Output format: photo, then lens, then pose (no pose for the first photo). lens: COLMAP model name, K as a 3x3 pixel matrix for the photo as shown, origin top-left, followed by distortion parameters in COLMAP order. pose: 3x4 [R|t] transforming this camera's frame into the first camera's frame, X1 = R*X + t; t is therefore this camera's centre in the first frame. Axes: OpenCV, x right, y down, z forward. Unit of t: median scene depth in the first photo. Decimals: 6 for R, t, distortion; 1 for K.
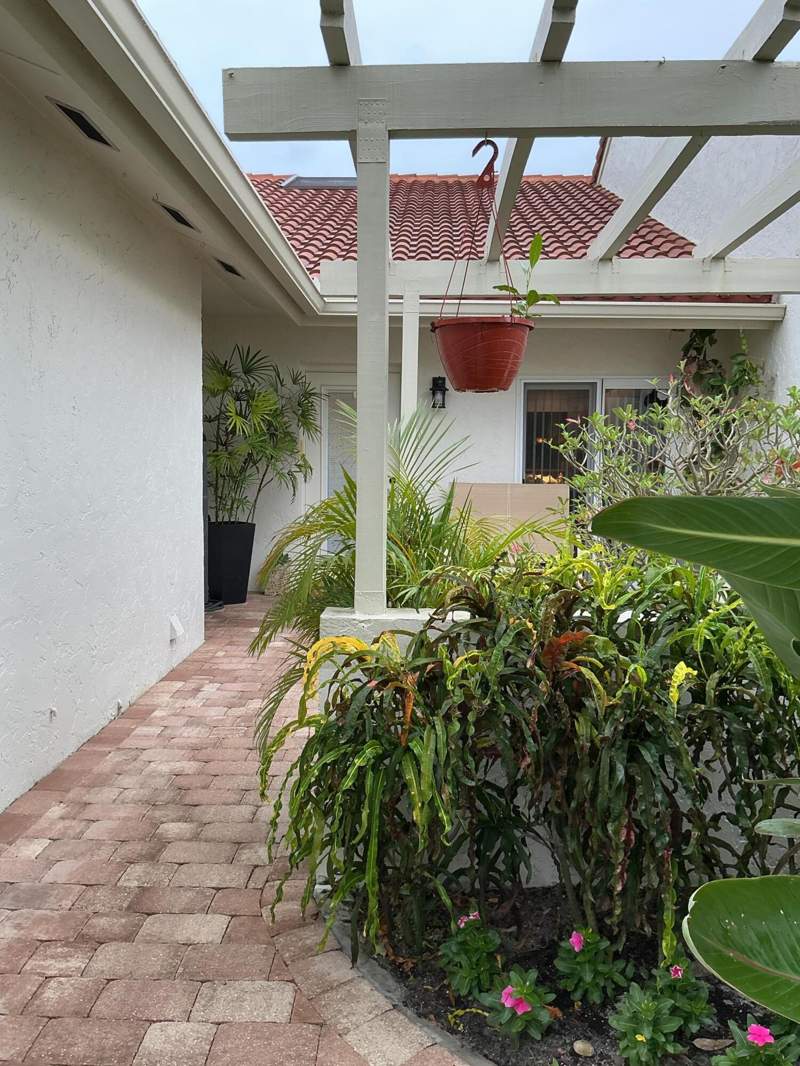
lens RADIAL K [[899.9, 0, 399.6], [0, 899.9, 533.4], [0, 0, 1]] dist [0.049999, -0.086240]
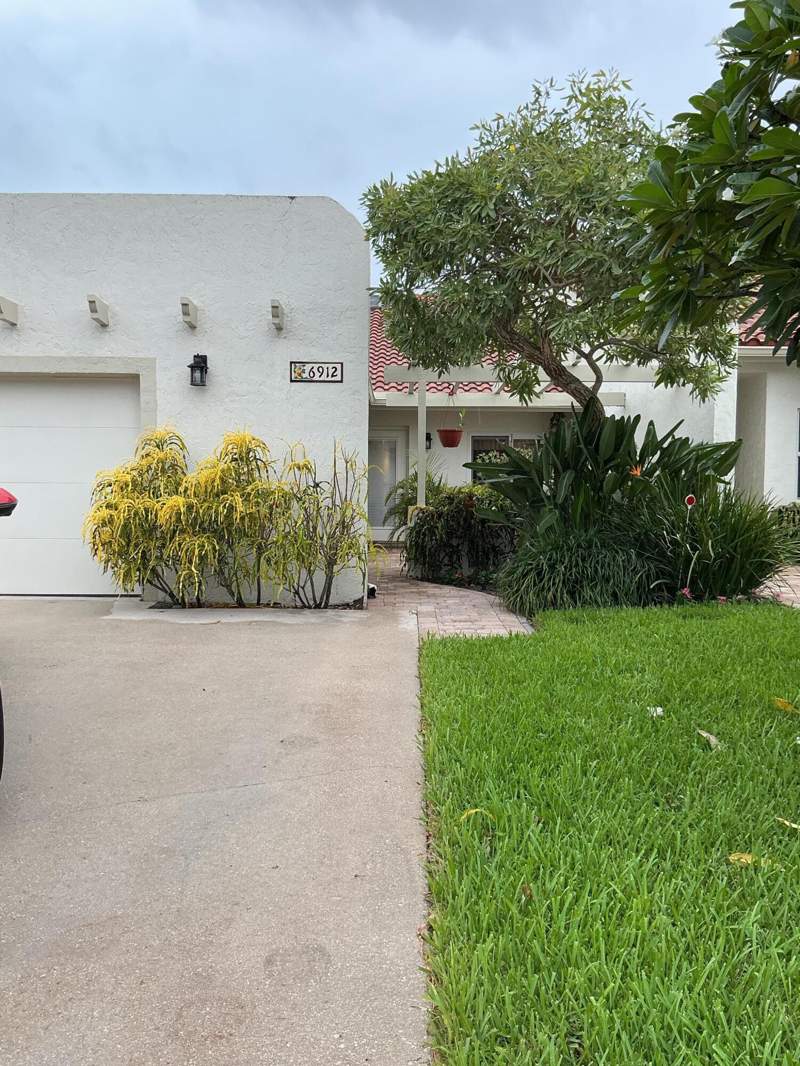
lens RADIAL K [[899.9, 0, 400.1], [0, 899.9, 533.5], [0, 0, 1]] dist [0.049999, -0.086240]
pose [[0.999391, -0.008929, 0.033727, -0.196400], [0.010367, 0.999034, -0.042702, 0.284883], [-0.033313, 0.043025, 0.998518, -2.131134]]
